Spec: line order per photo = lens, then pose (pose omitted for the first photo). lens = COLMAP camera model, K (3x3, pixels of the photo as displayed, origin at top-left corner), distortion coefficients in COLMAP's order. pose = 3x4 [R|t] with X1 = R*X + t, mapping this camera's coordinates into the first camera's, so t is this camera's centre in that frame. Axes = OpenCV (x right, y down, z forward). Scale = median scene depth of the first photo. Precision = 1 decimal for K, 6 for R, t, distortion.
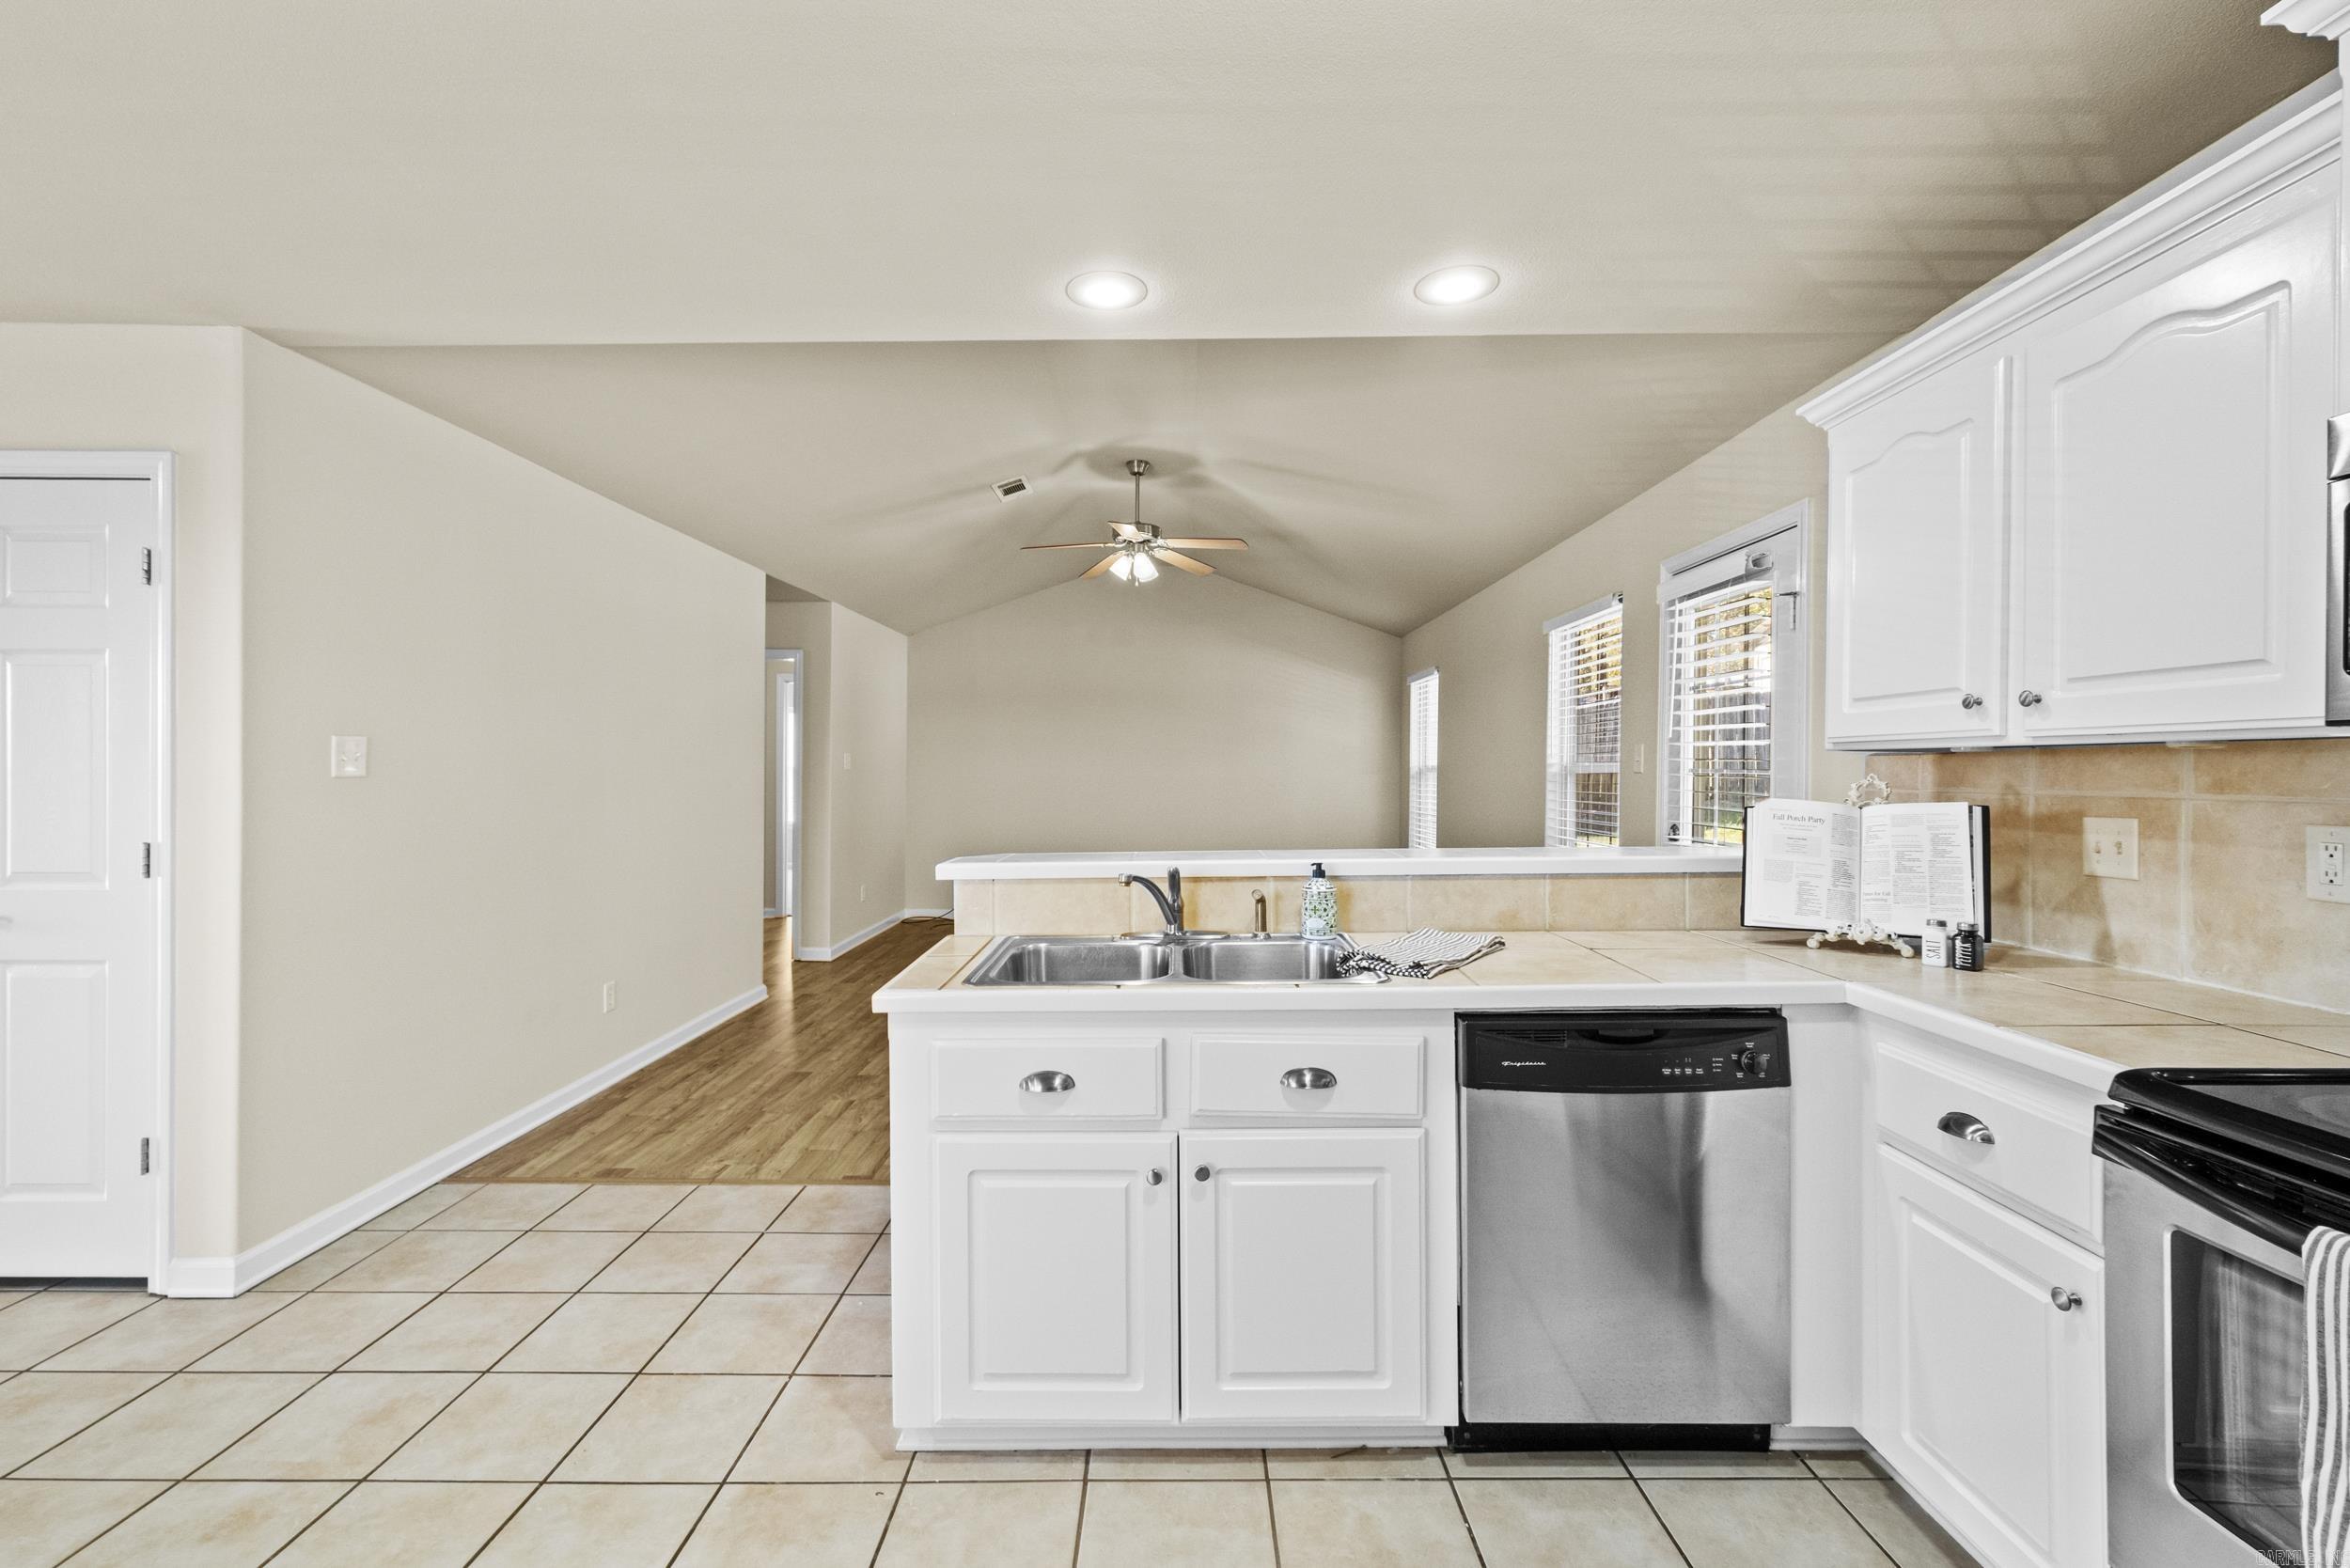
lens RADIAL K [[1021.7, 0, 1164.1], [0, 1021.7, 764.6], [0, 0, 1]] dist [0.003641, 0.000362]
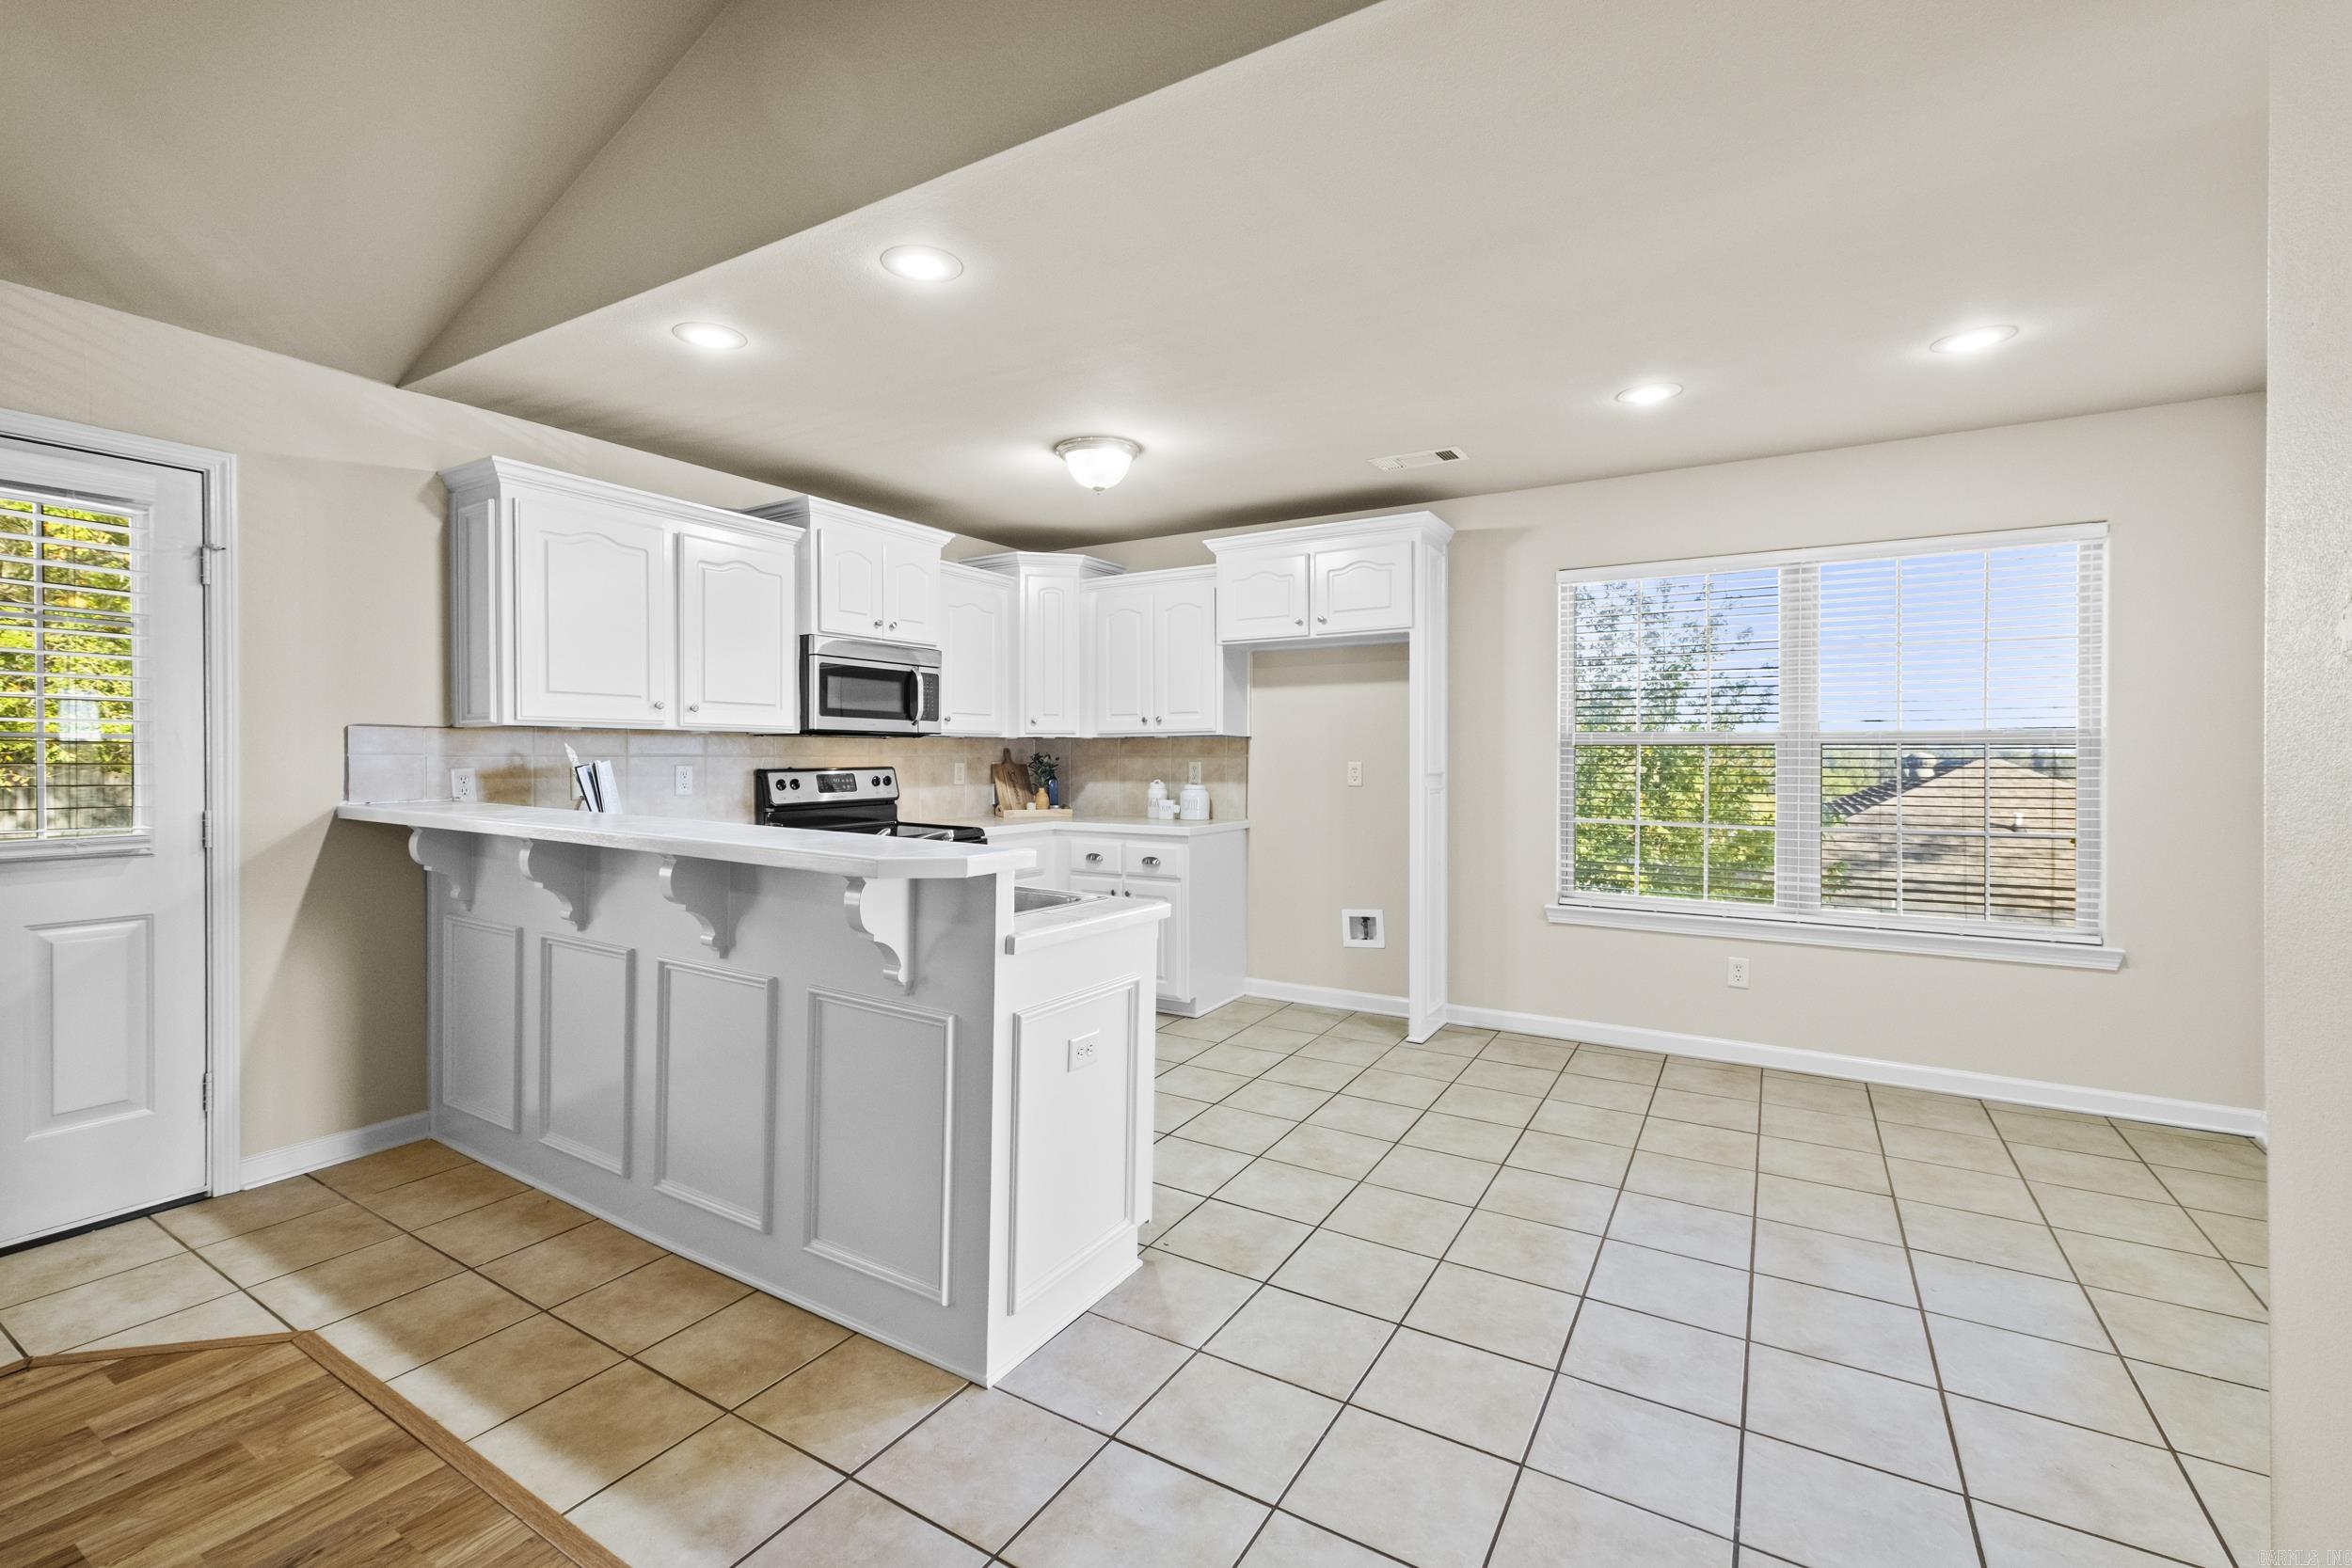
lens RADIAL K [[1014.1, 0, 1152.1], [0, 1014.1, 776.4], [0, 0, 1]] dist [0.001155, 0.000186]
pose [[-0.856144, -0.019373, 0.516374, -0.734845], [-0.010909, 0.999752, 0.019422, 0.017417], [-0.516622, 0.010995, -0.856143, 1.662357]]
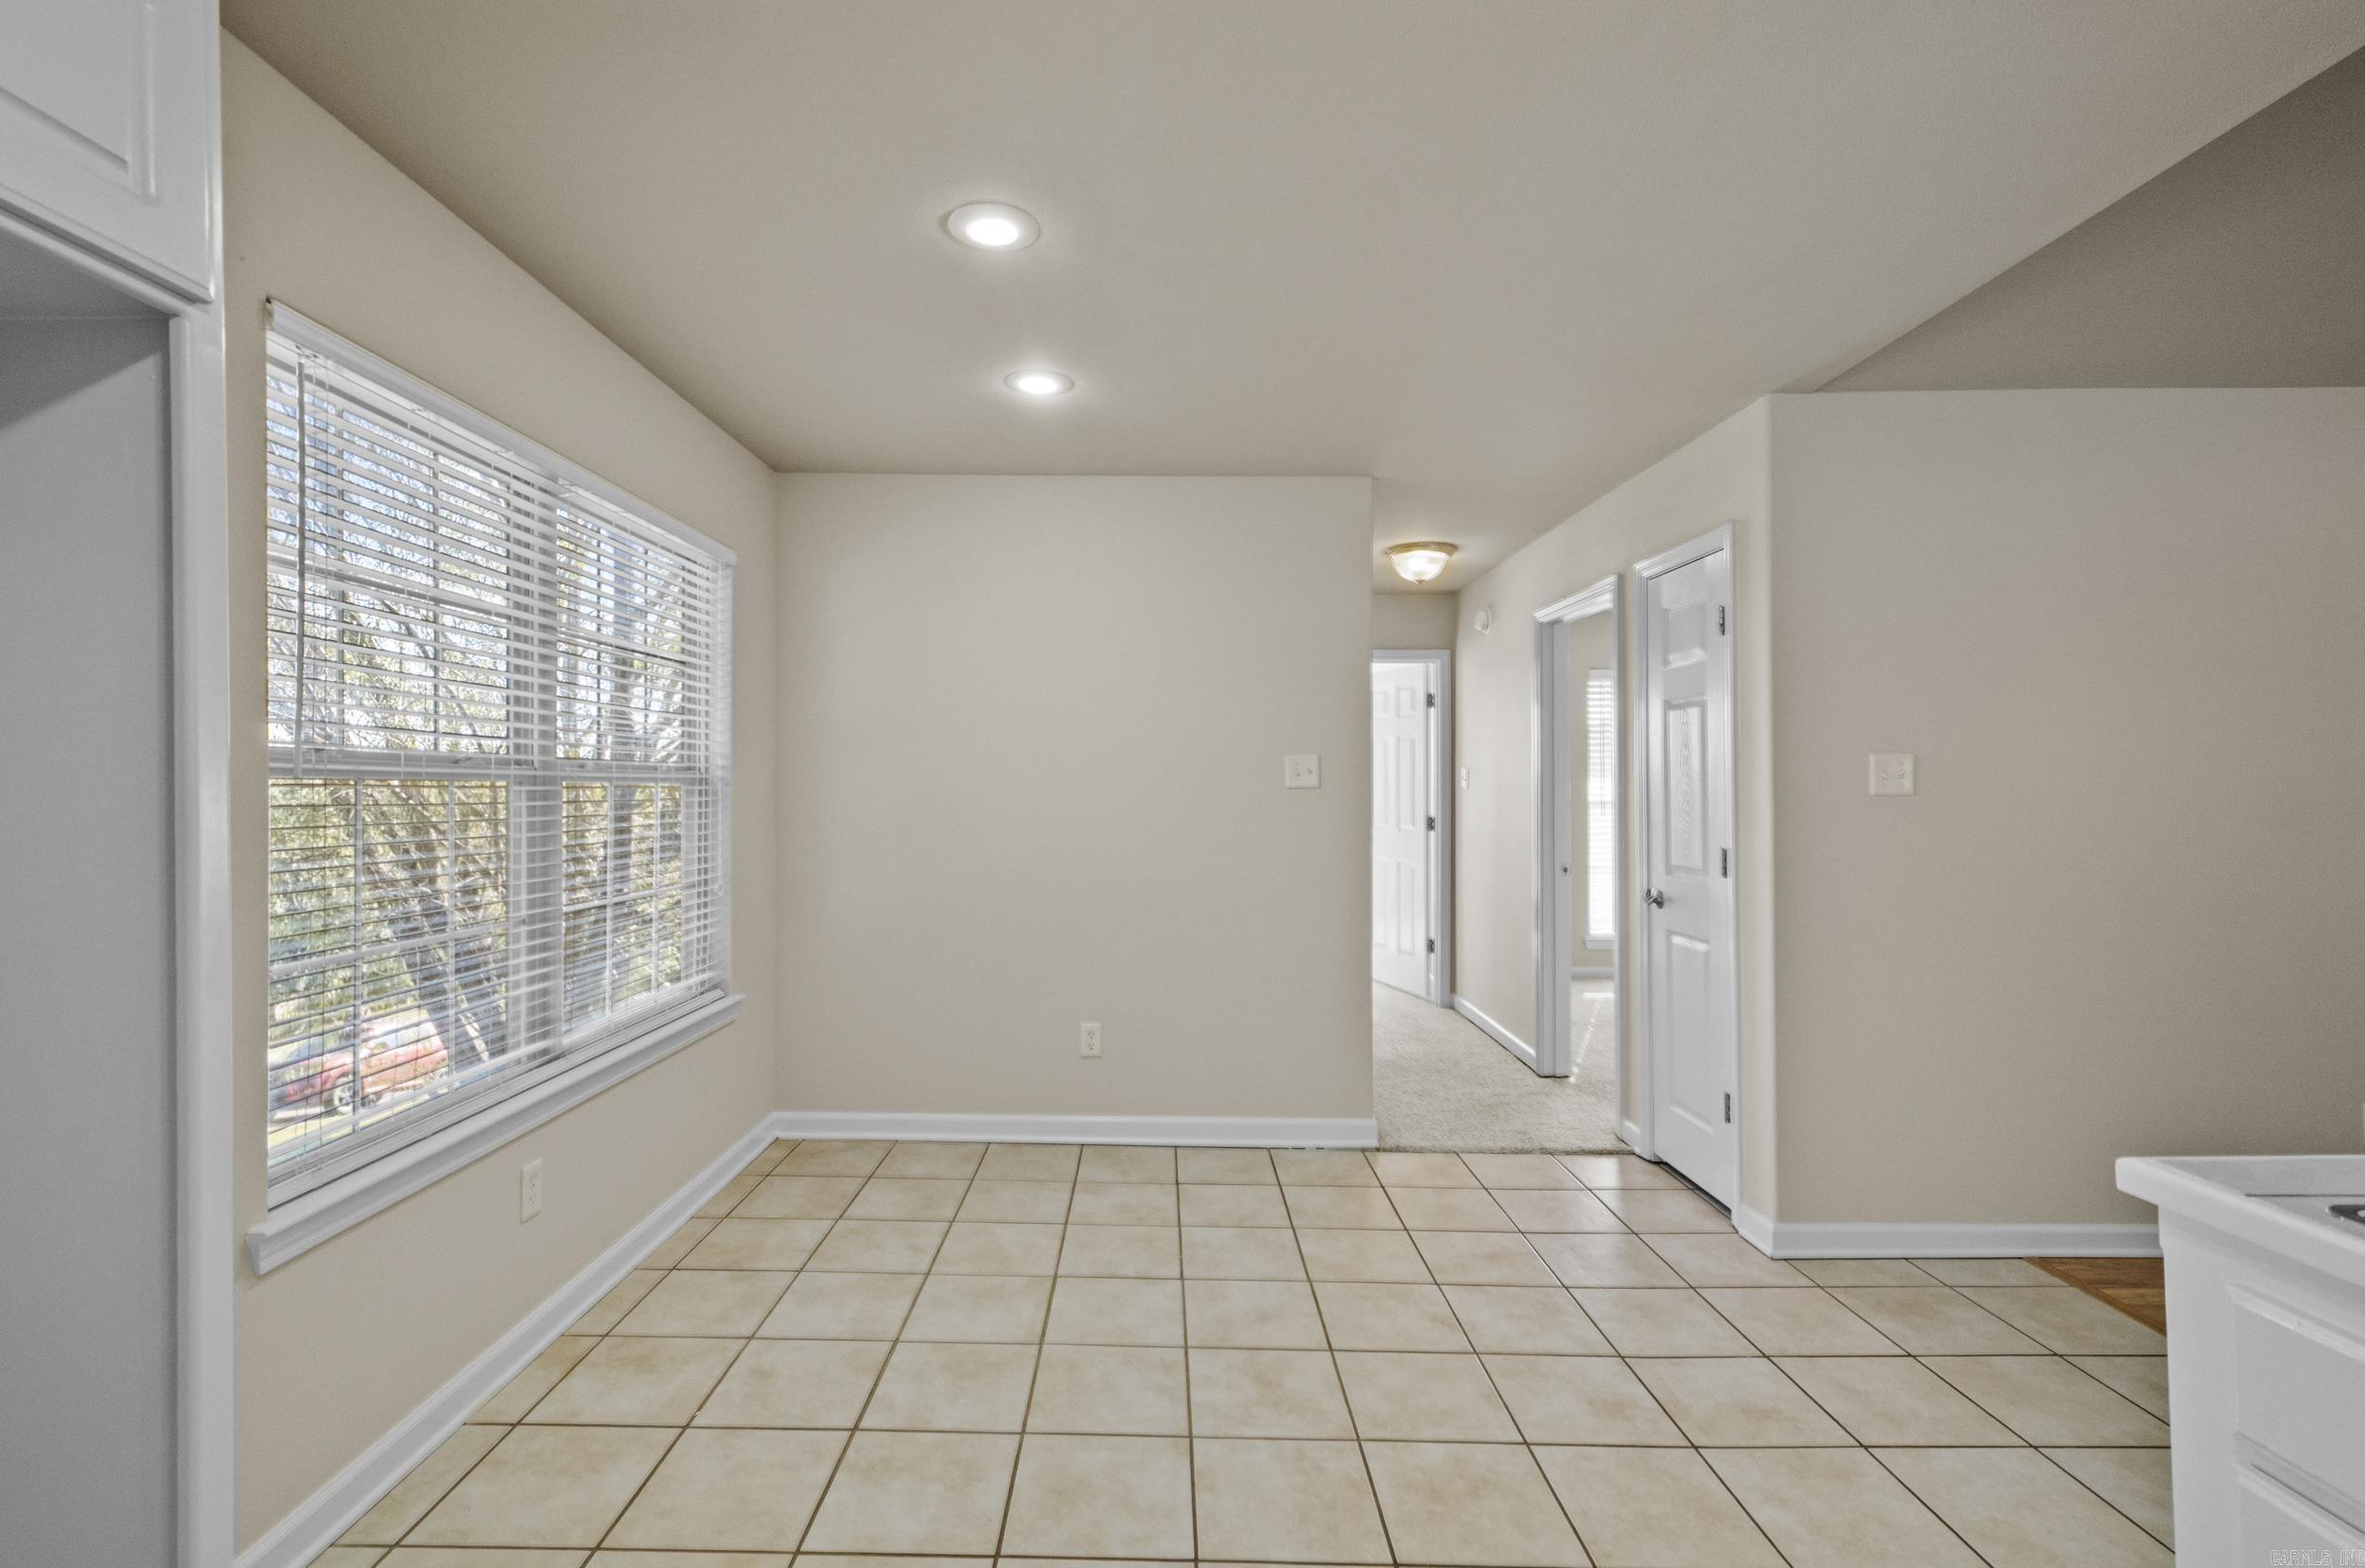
lens RADIAL K [[1053.3, 0, 1156.5], [0, 1053.3, 779.1], [0, 0, 1]] dist [0.003916, 0.000160]
pose [[0.002262, -0.012479, -0.999920, 0.255260], [0.010160, 0.999871, -0.012455, 0.002962], [0.999946, -0.010131, 0.002388, 0.334185]]
